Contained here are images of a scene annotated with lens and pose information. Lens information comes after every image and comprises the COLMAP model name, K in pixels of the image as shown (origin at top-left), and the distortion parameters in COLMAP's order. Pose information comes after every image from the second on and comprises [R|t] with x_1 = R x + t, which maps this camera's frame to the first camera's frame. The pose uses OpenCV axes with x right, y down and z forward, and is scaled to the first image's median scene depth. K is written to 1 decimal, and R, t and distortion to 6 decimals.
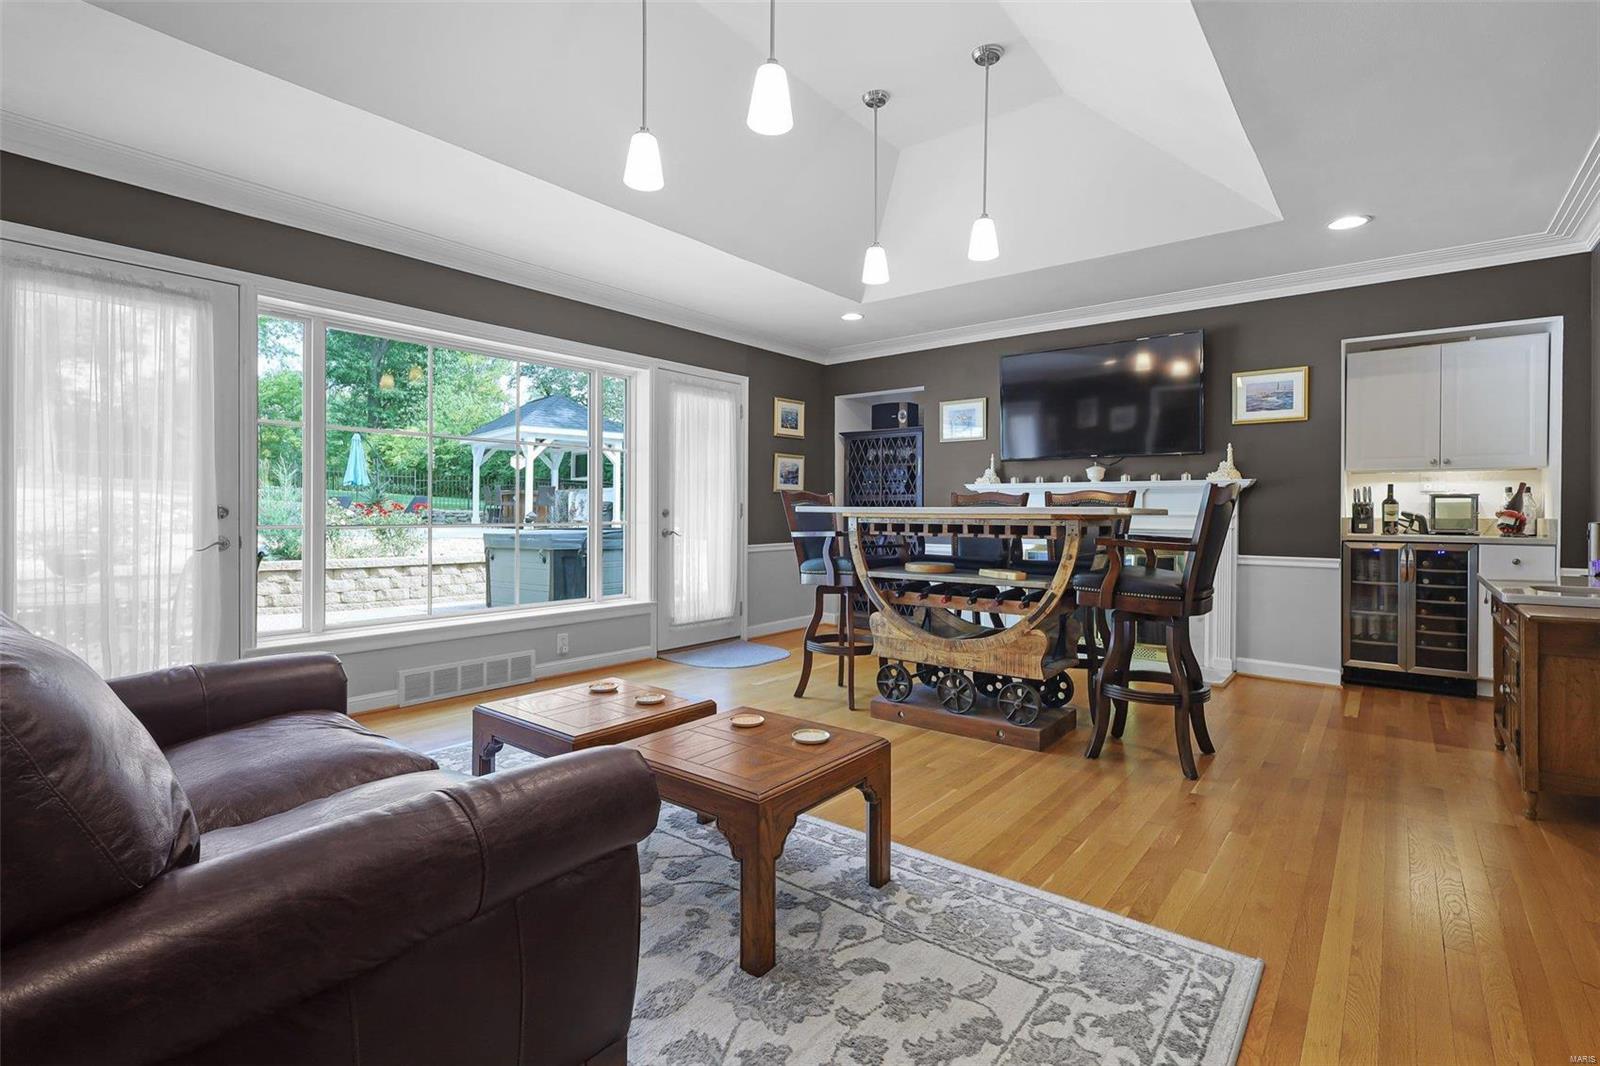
lens RADIAL K [[744.7, 0, 802.5], [0, 744.7, 517.2], [0, 0, 1]] dist [0.004056, 0.000395]
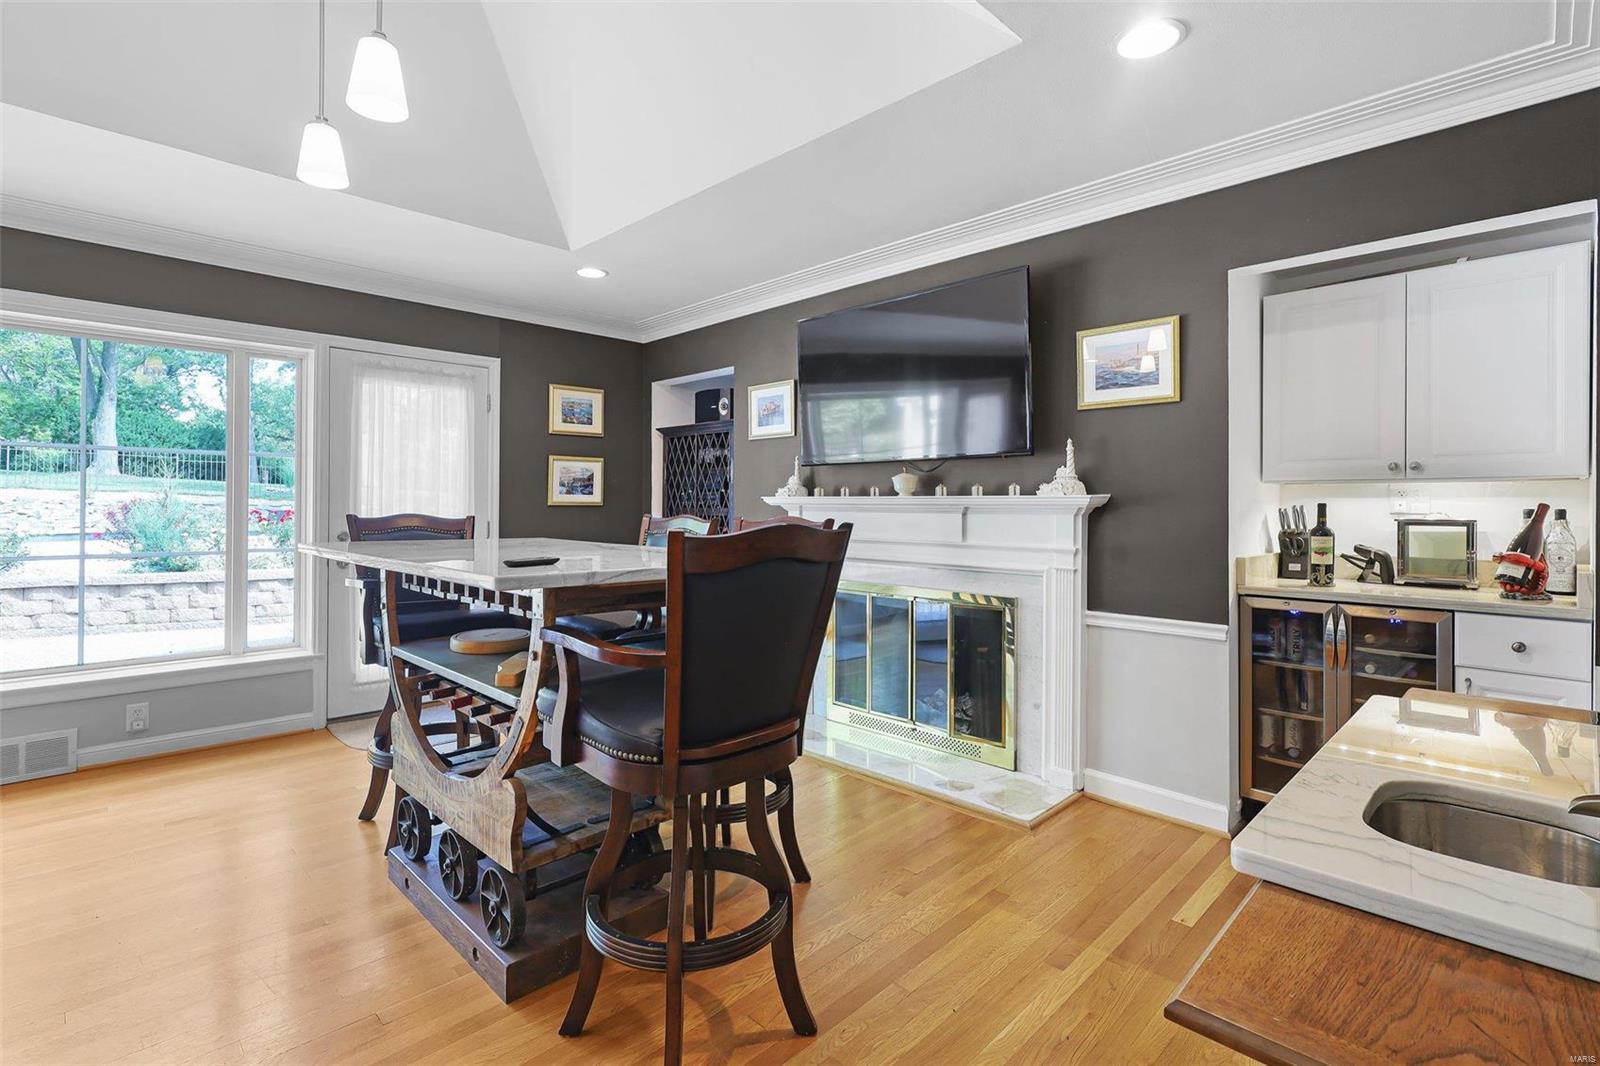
lens RADIAL K [[744.7, 0, 808.2], [0, 744.7, 505.8], [0, 0, 1]] dist [0.004056, 0.000395]
pose [[0.993683, 0.000178, -0.112219, 0.417580], [-0.001153, 0.999962, -0.008622, -0.034861], [0.112214, 0.008697, 0.993646, 0.327657]]
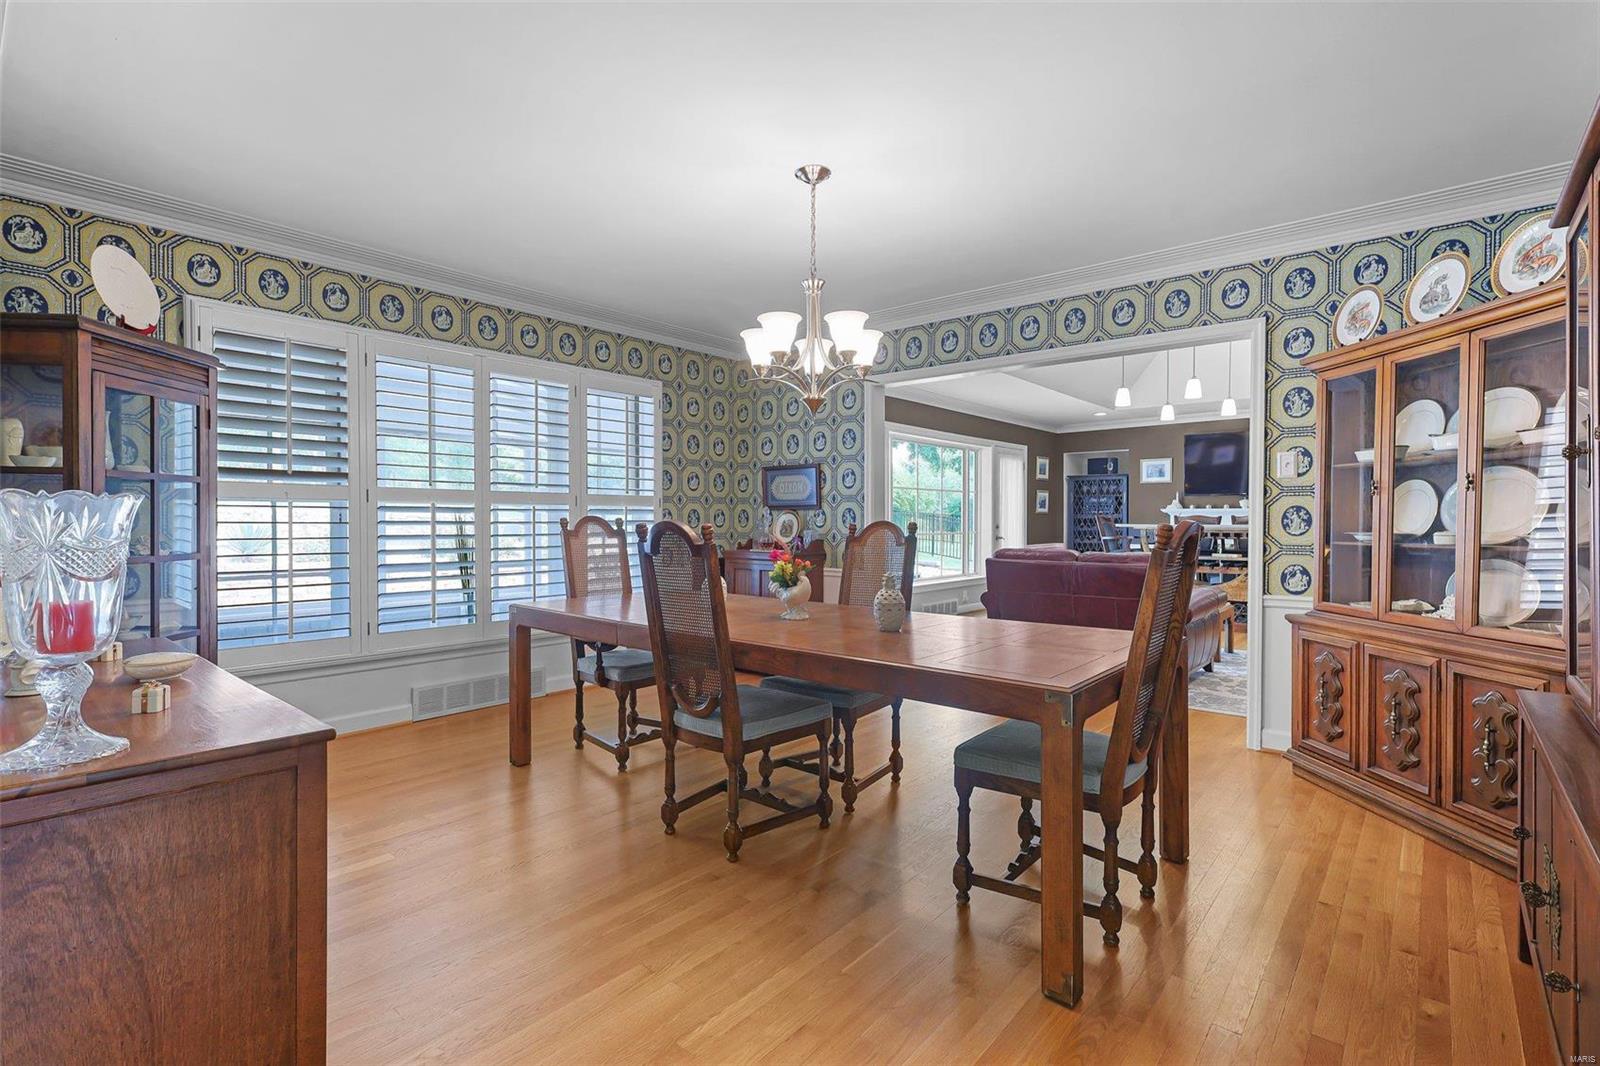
lens RADIAL K [[744.7, 0, 798.9], [0, 744.7, 531.8], [0, 0, 1]] dist [0.004056, 0.000395]
pose [[0.999385, -0.004113, -0.034818, -0.665629], [0.004453, 0.999943, 0.009691, -0.014661], [0.034776, -0.009840, 0.999347, -0.890926]]
